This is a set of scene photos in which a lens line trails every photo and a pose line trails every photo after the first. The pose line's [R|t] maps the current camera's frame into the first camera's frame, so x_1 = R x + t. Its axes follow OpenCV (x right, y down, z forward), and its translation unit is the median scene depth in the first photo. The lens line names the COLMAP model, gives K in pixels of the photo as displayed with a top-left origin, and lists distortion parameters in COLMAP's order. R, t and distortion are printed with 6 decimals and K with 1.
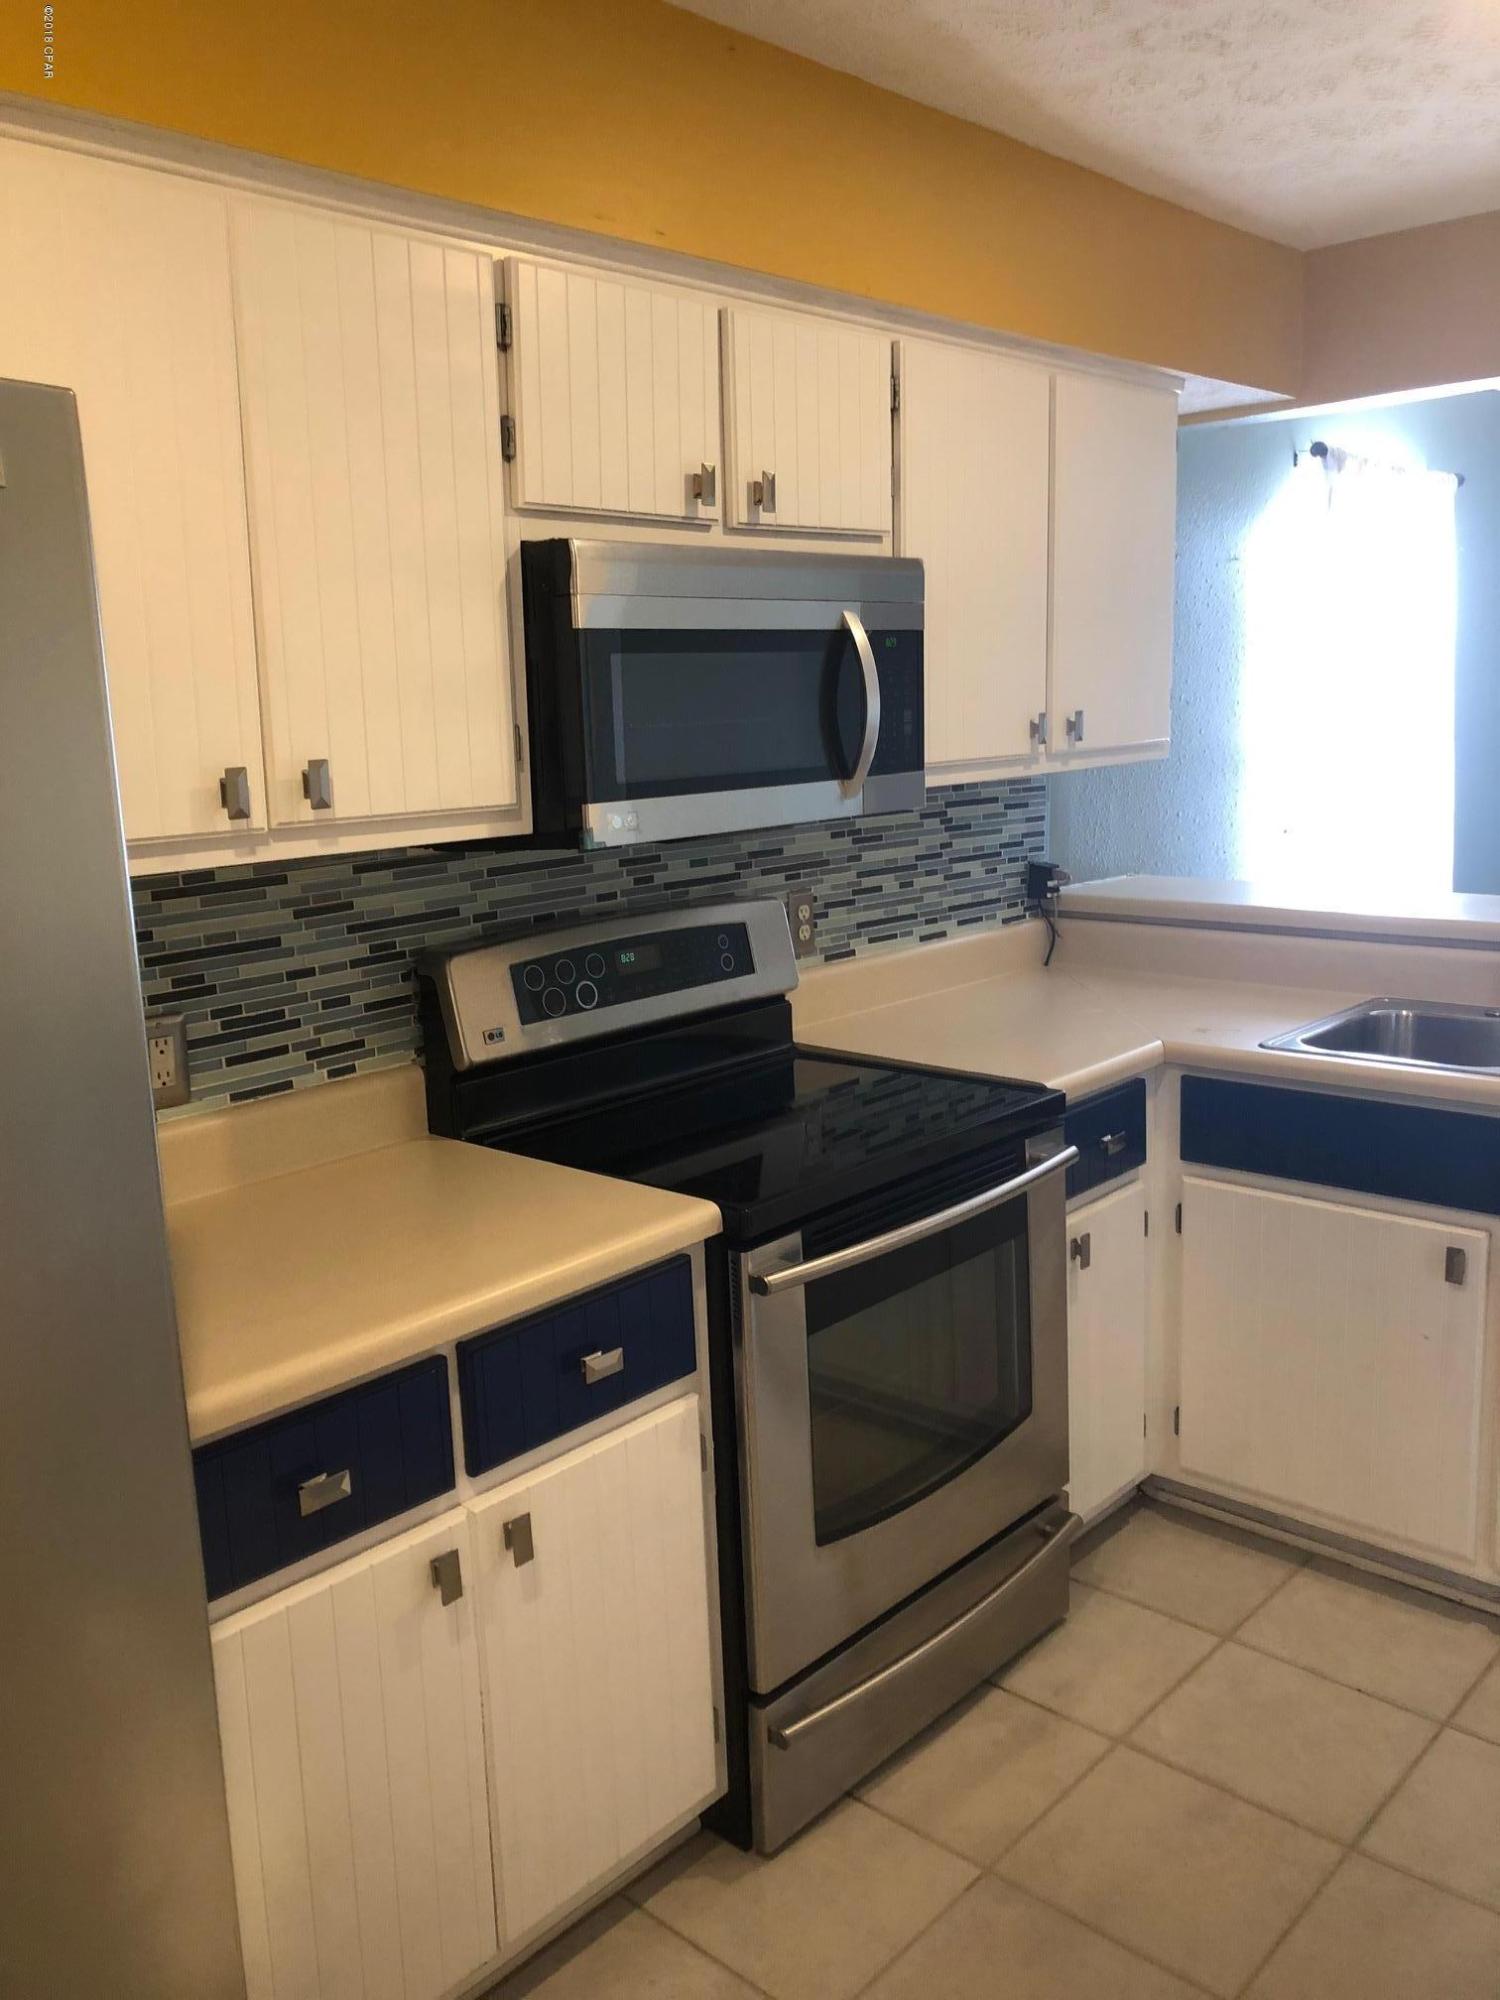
lens RADIAL K [[1639.1, 0, 728.3], [0, 1639.1, 995.1], [0, 0, 1]] dist [0.021821, -0.011174]
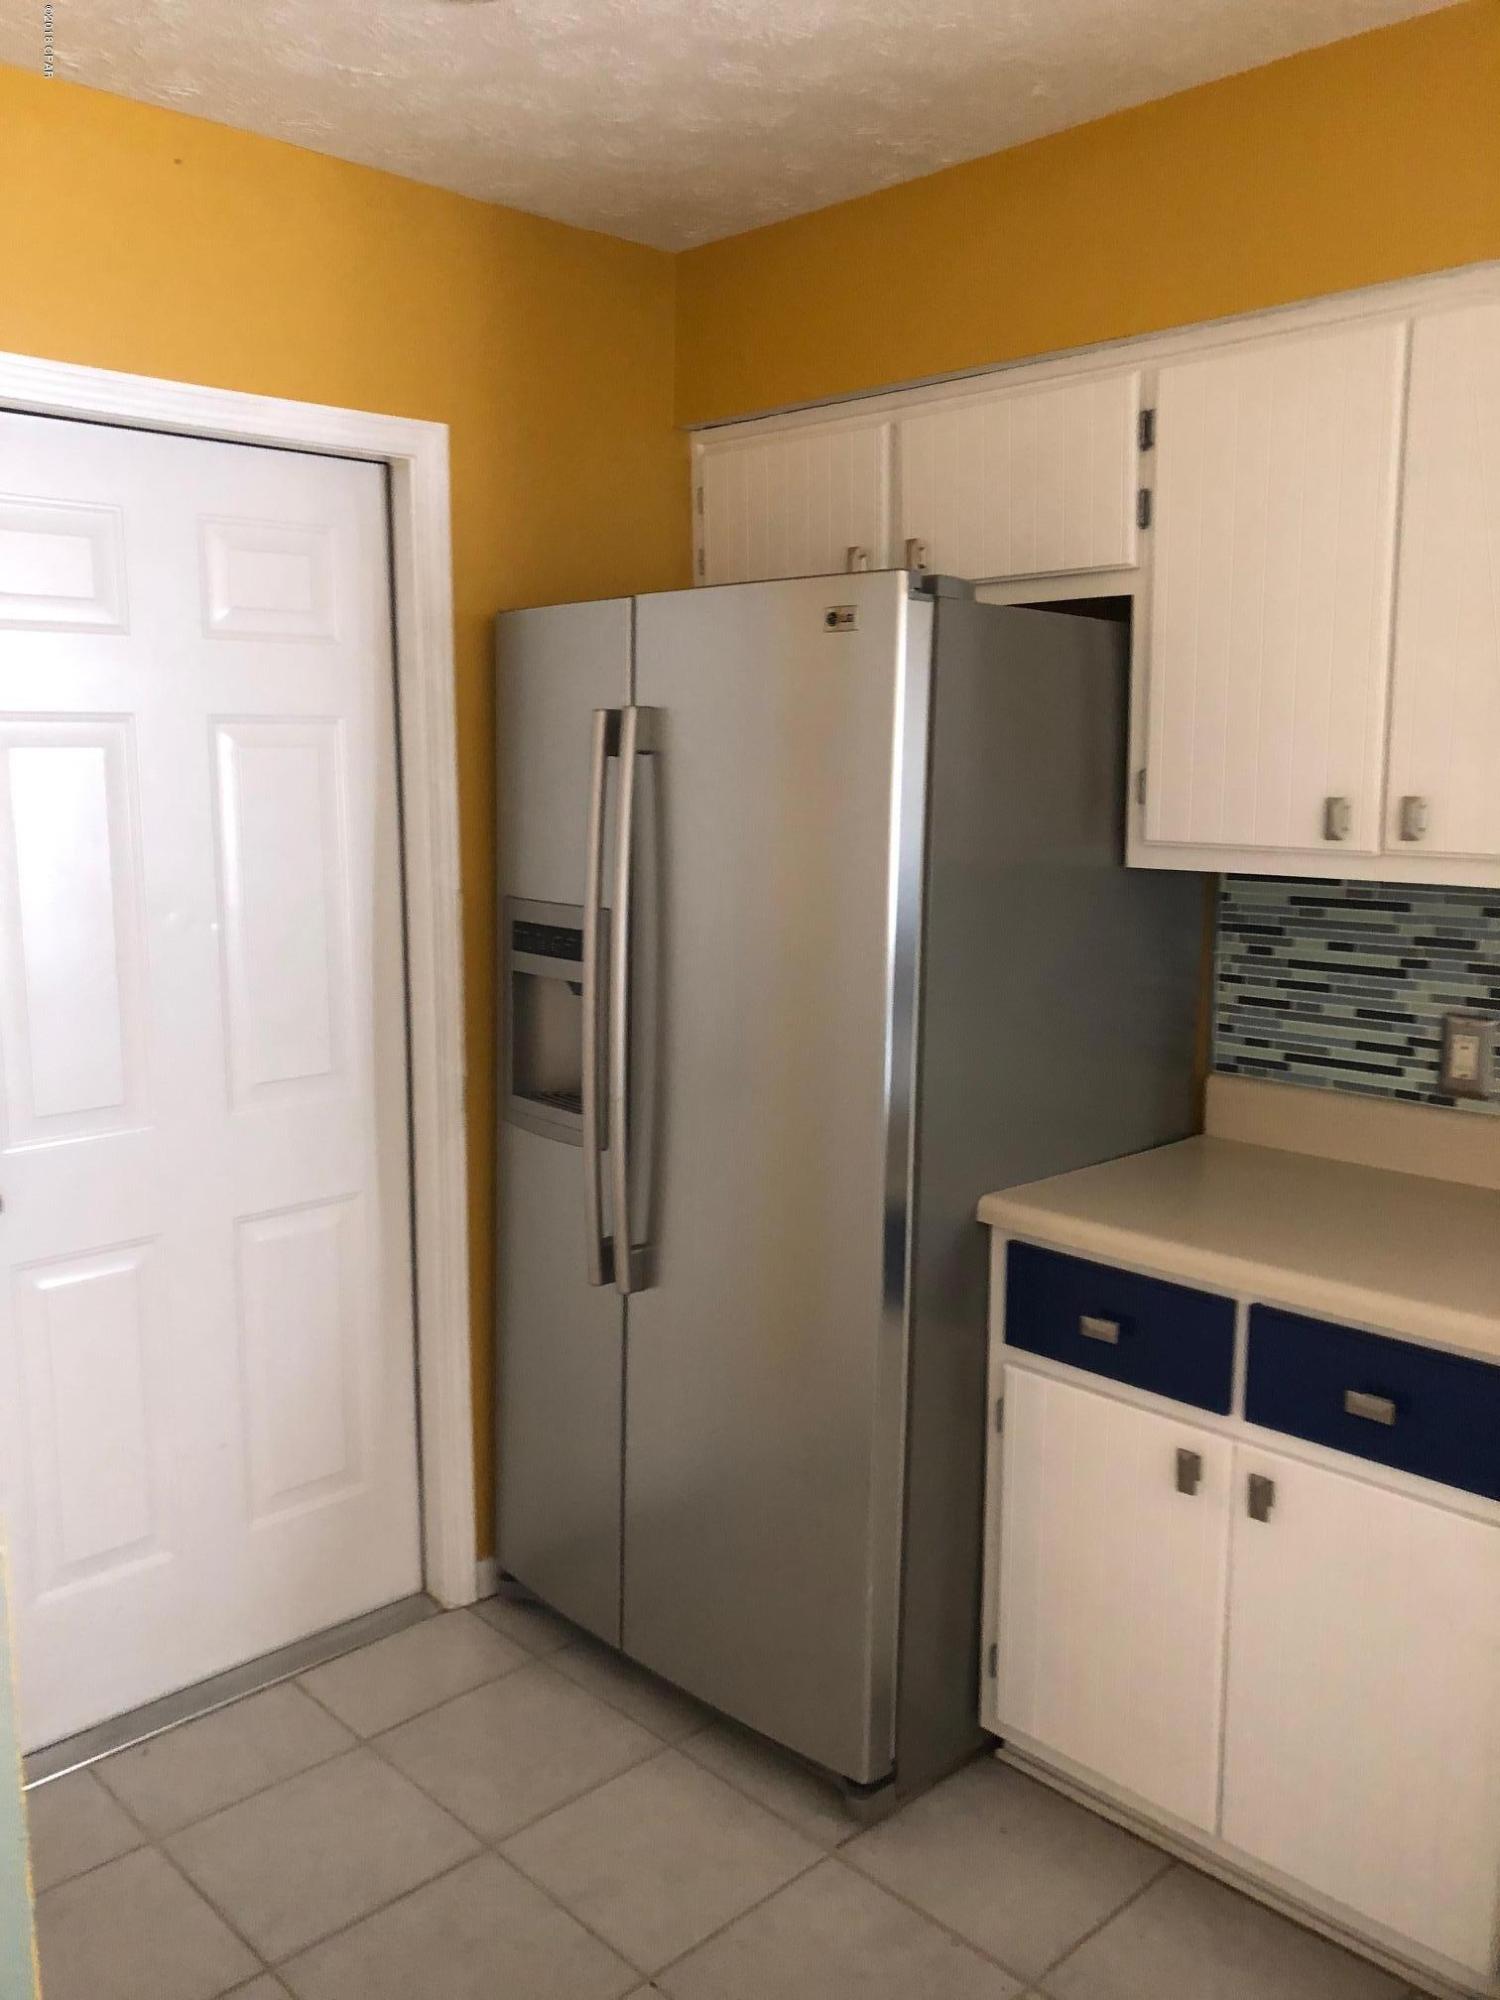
lens RADIAL K [[1639.1, 0, 757.9], [0, 1639.1, 990.0], [0, 0, 1]] dist [0.021821, -0.011174]
pose [[-0.054536, 0.175359, -0.982993, 0.598799], [-0.181573, 0.966303, 0.182455, -0.092389], [0.981864, 0.188436, -0.020858, 0.402281]]
